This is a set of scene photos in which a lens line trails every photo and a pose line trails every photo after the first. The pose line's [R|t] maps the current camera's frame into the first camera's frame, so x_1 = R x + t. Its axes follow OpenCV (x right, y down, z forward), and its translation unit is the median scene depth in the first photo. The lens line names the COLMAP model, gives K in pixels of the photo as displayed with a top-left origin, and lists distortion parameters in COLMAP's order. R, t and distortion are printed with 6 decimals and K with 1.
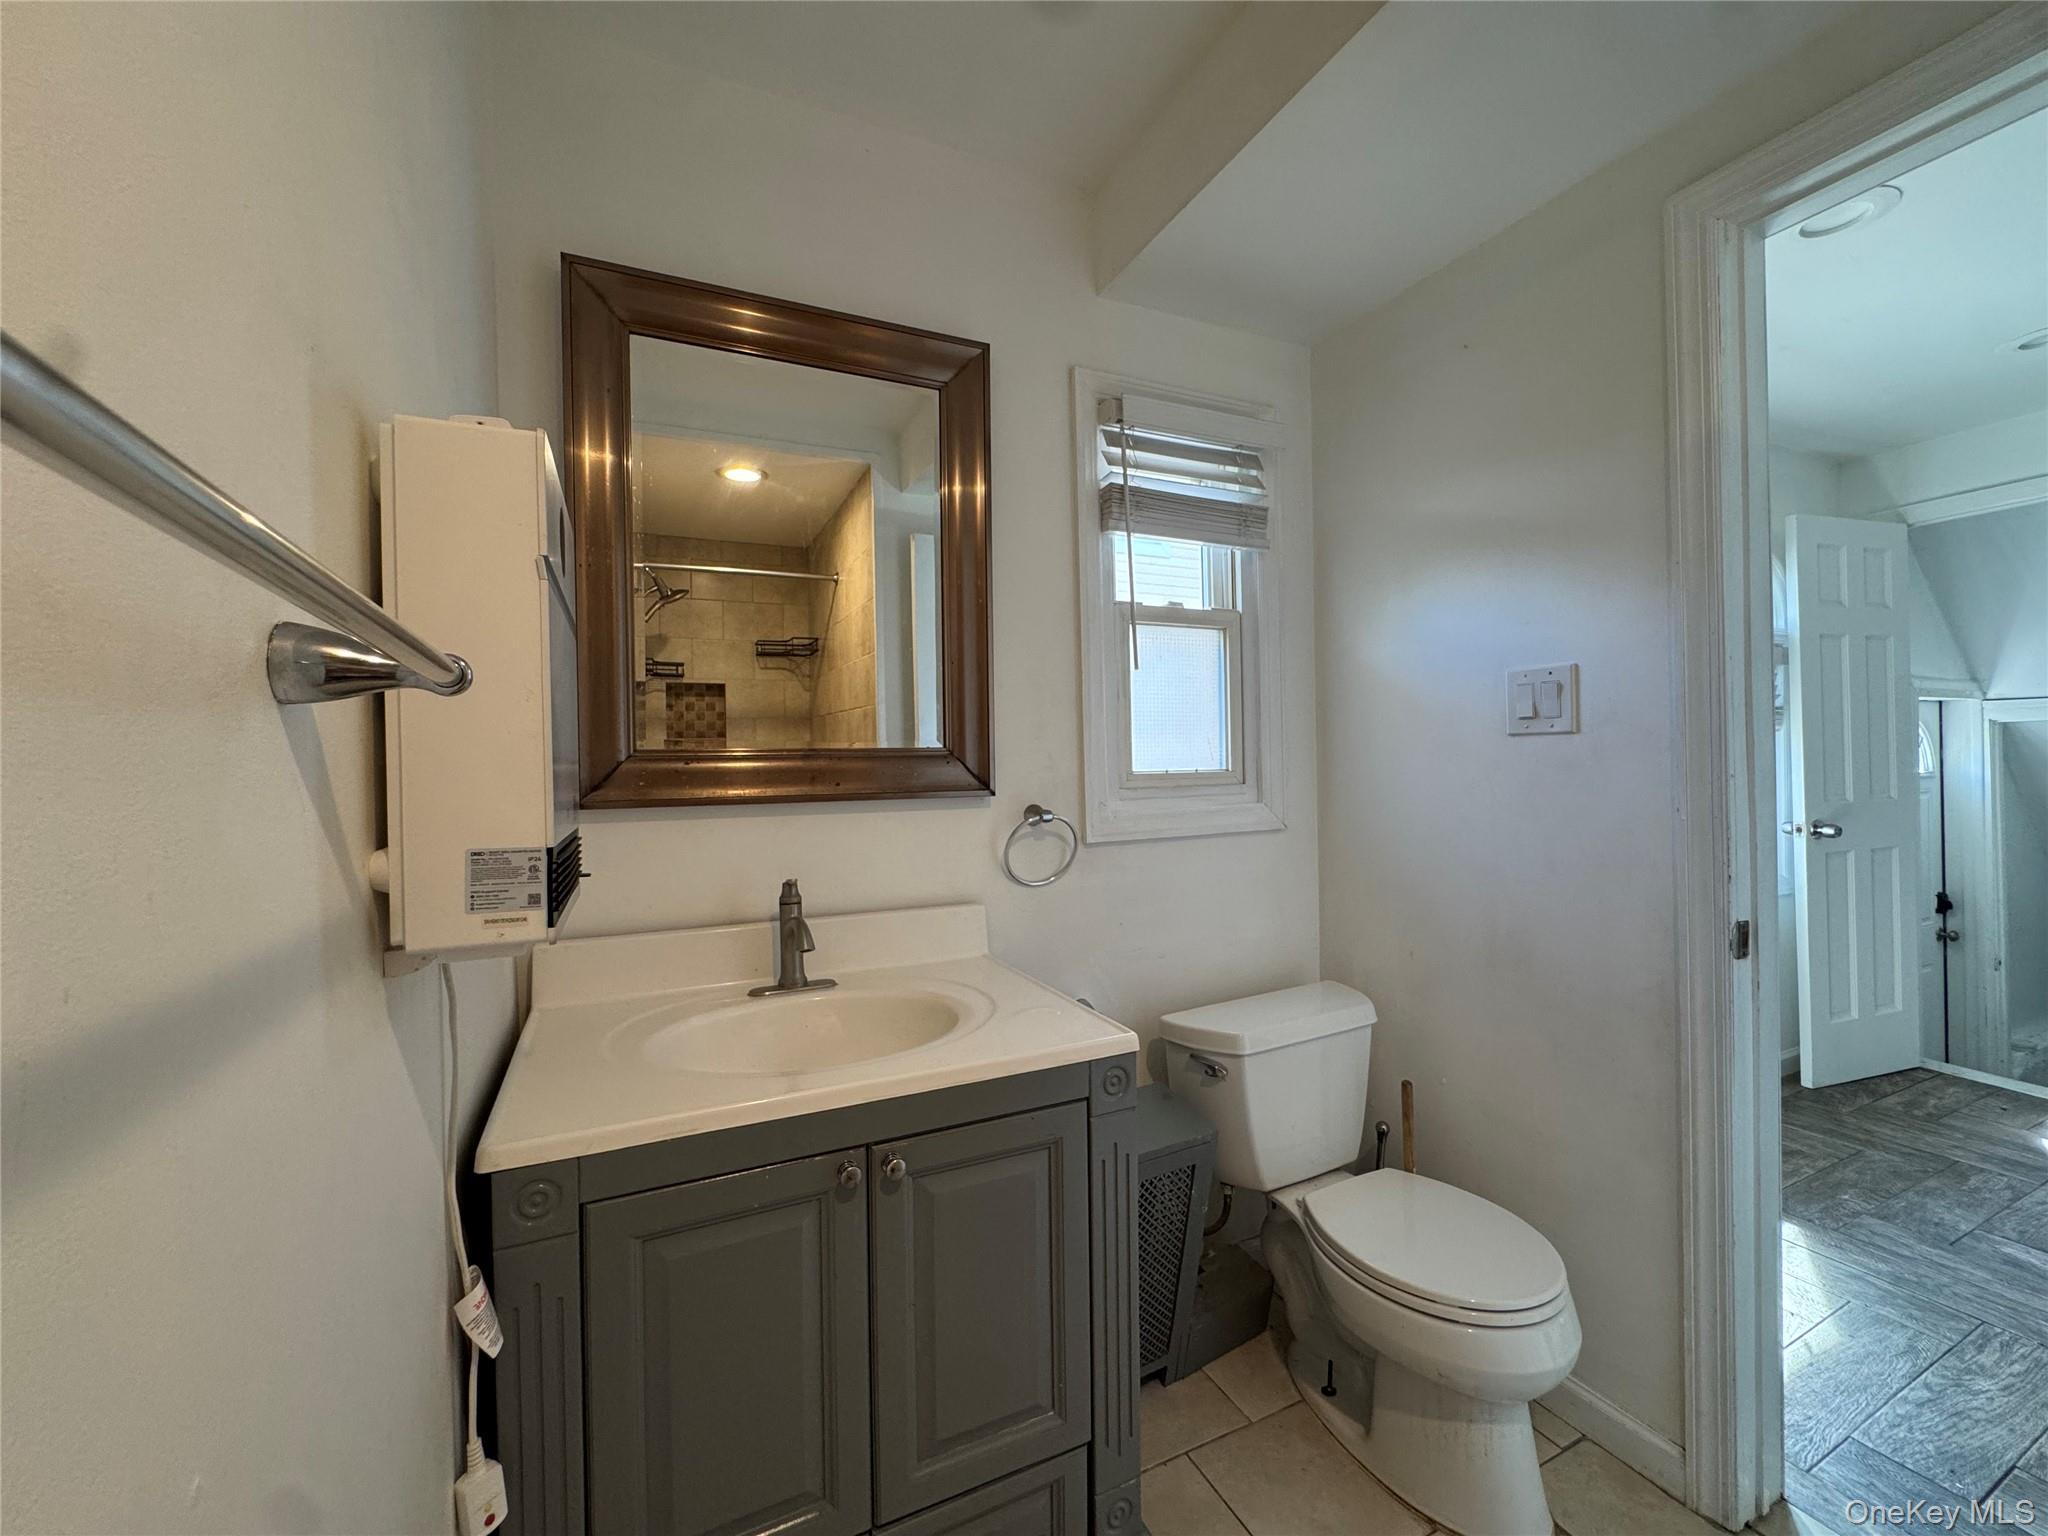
lens RADIAL K [[821.9, 0, 1029.8], [0, 821.9, 761.9], [0, 0, 1]] dist [-0.005826, 0.000913]
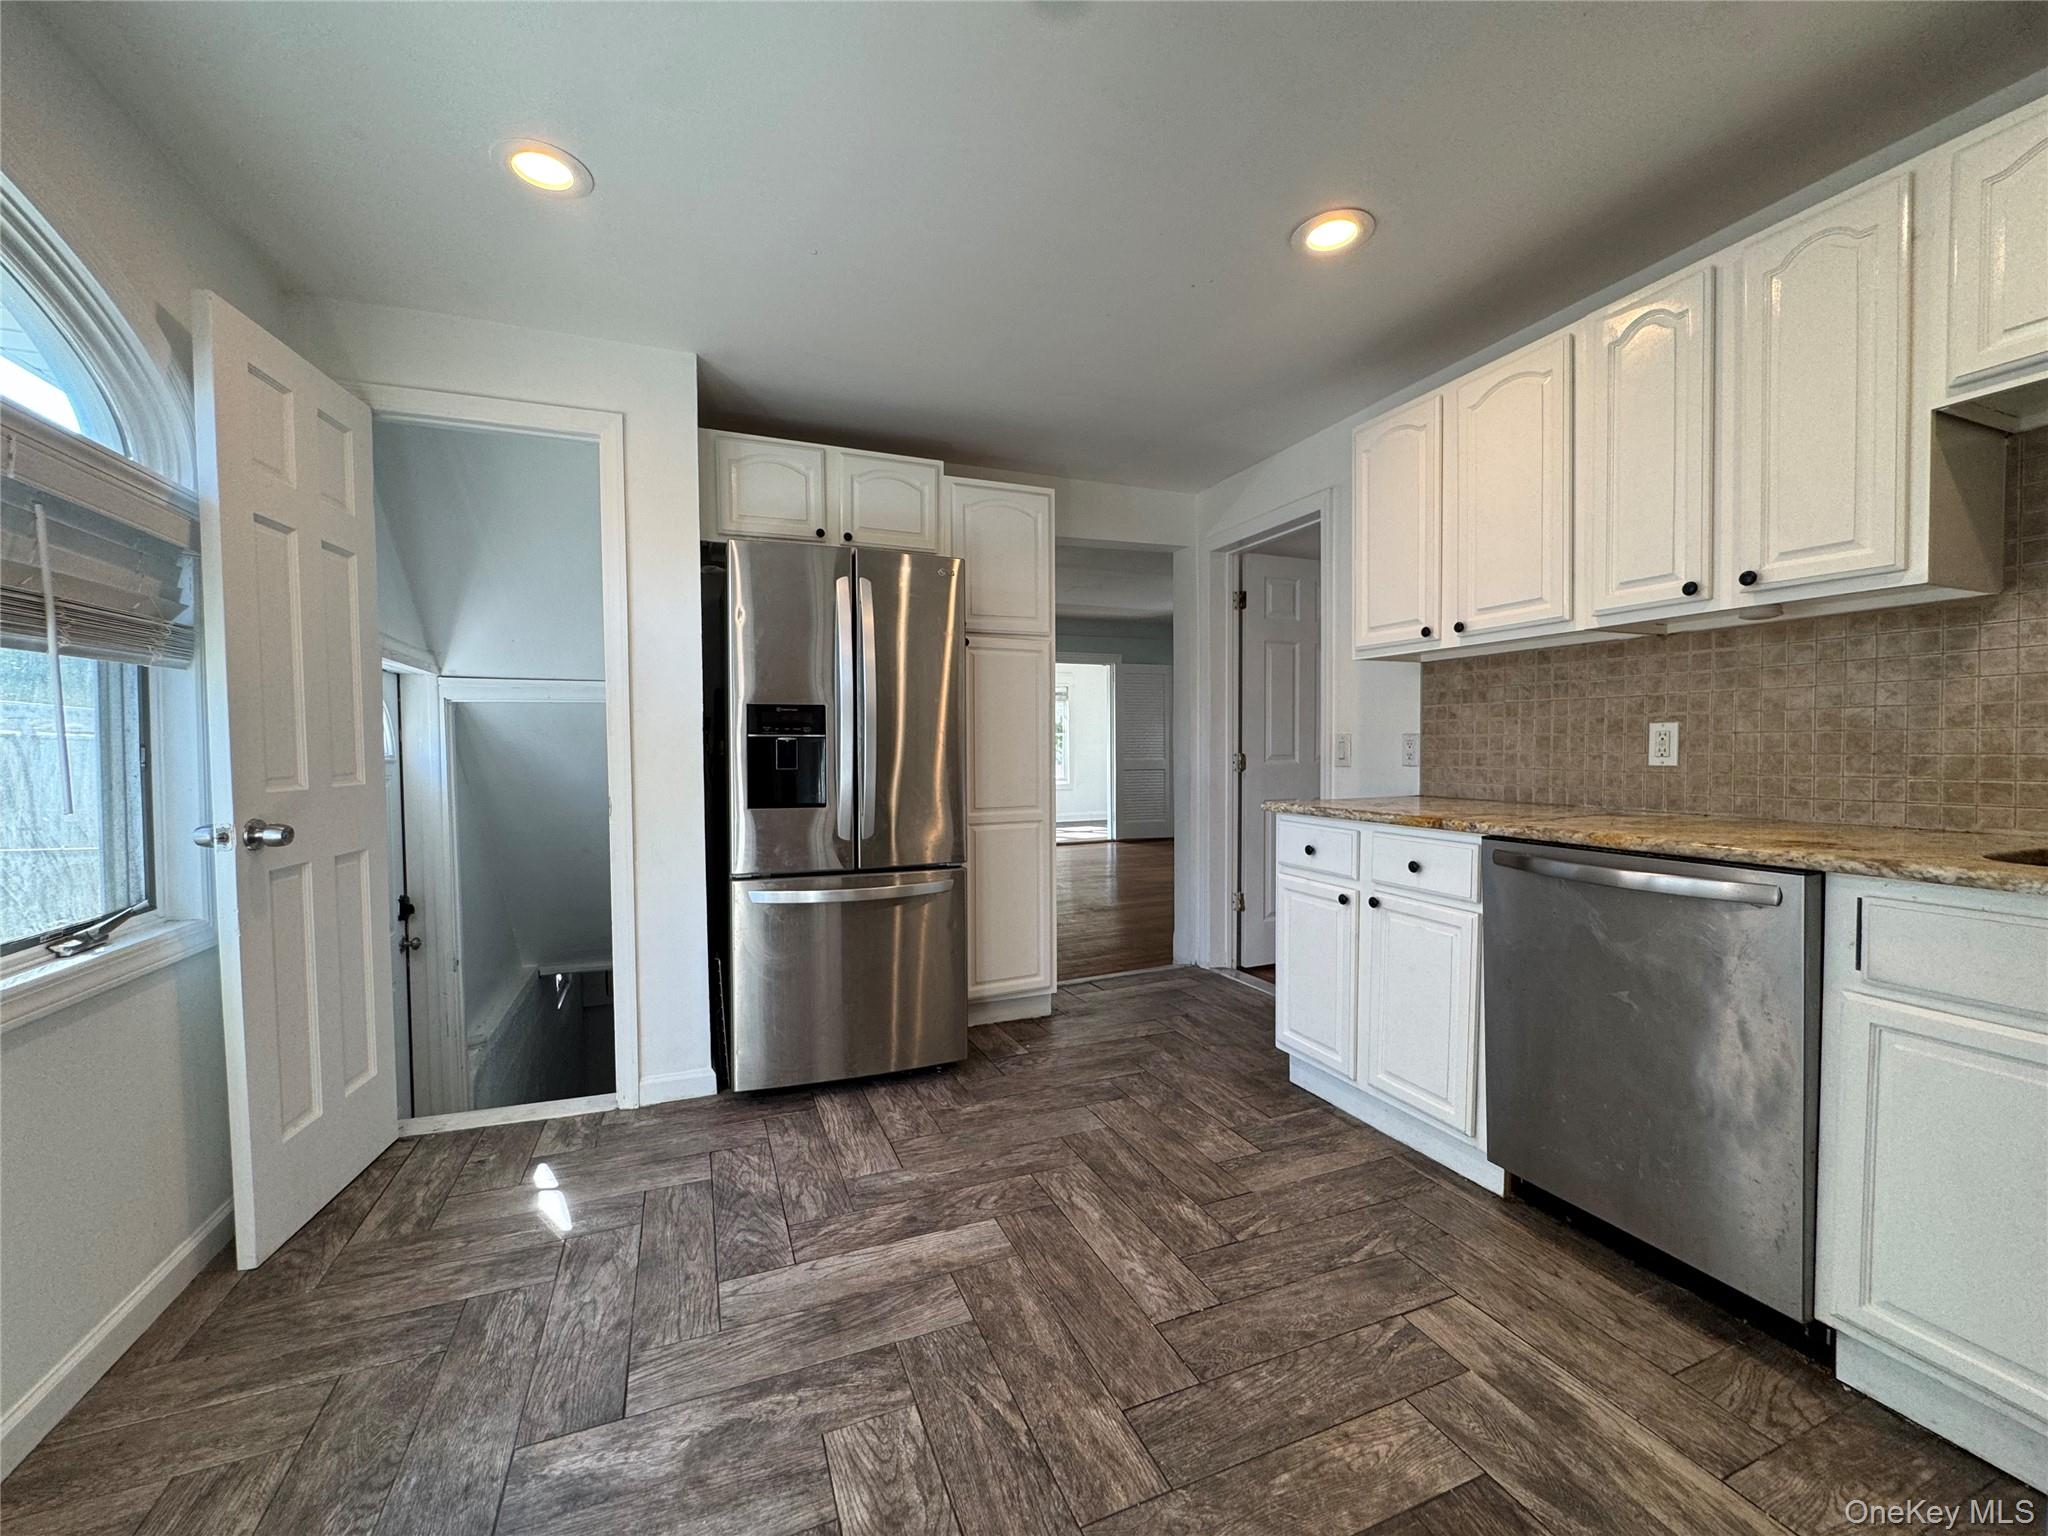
lens RADIAL K [[821.9, 0, 1022.5], [0, 821.9, 774.2], [0, 0, 1]] dist [-0.005826, 0.000913]
pose [[0.058141, -0.012668, 0.998228, 0.390204], [0.007564, 0.999896, 0.012249, 0.034668], [-0.998280, 0.006839, 0.058231, 0.395389]]
